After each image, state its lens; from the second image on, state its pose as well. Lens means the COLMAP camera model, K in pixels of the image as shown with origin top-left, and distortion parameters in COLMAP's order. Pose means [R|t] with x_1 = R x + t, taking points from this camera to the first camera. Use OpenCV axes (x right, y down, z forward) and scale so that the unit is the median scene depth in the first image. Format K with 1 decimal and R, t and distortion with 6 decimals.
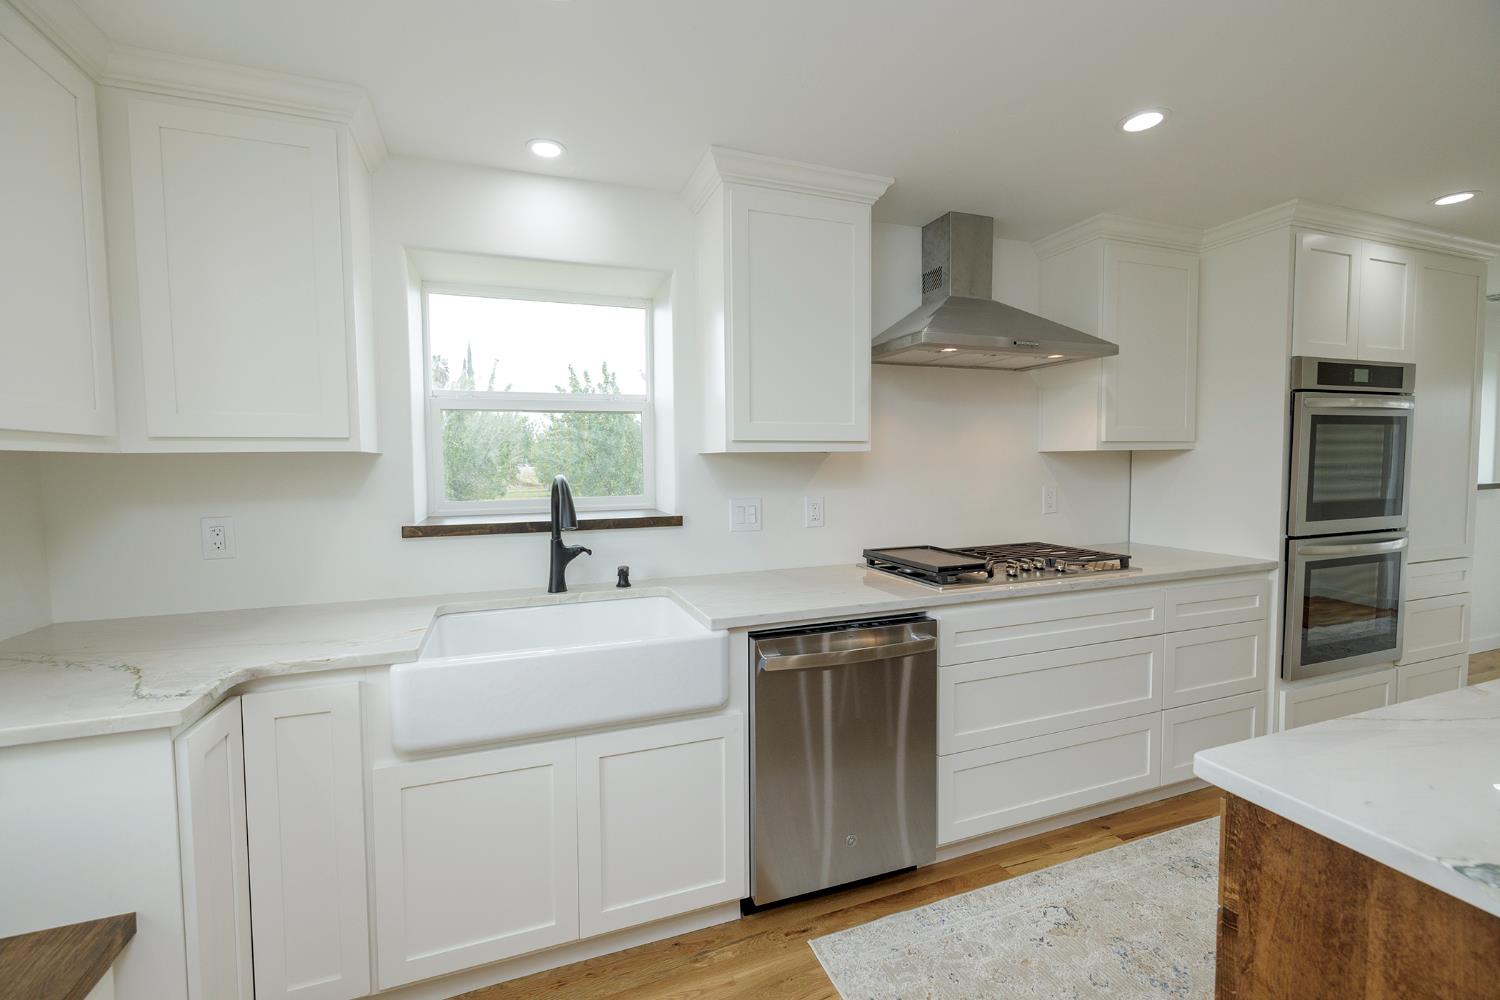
lens RADIAL K [[625.3, 0, 739.3], [0, 625.3, 494.7], [0, 0, 1]] dist [-0.002598, 0.000229]
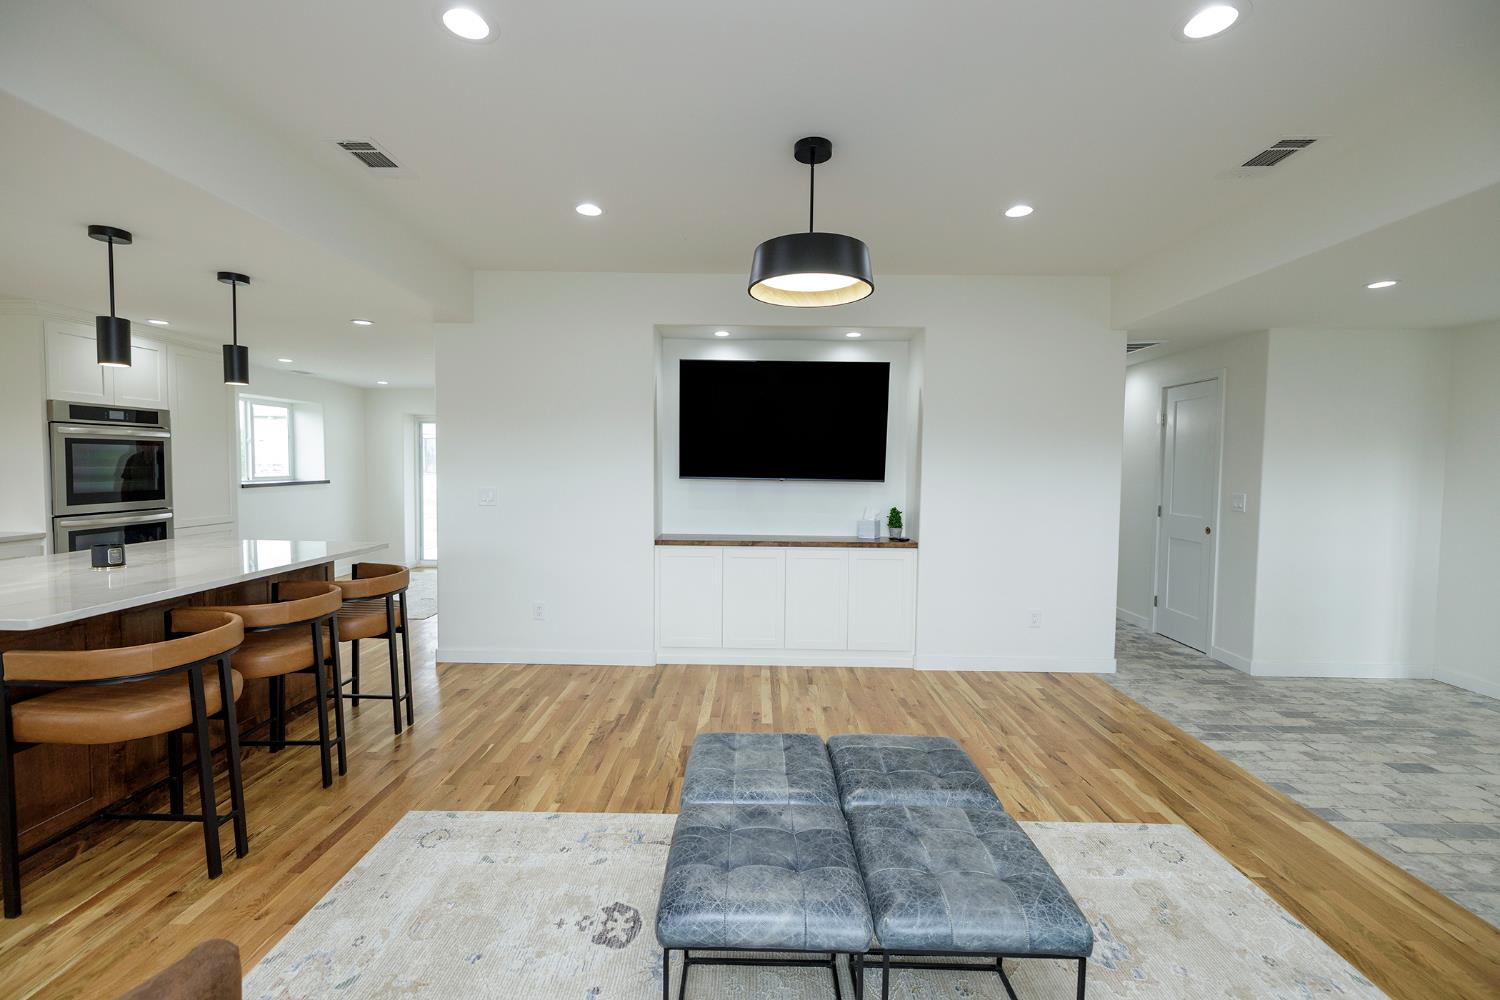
lens RADIAL K [[633.3, 0, 747.2], [0, 633.3, 483.5], [0, 0, 1]] dist [0.000068, 0.000099]
pose [[0.362690, -0.018988, 0.931716, 0.044397], [0.044613, 0.999000, 0.002993, 0.060169], [-0.930841, 0.040482, 0.363175, -1.196724]]
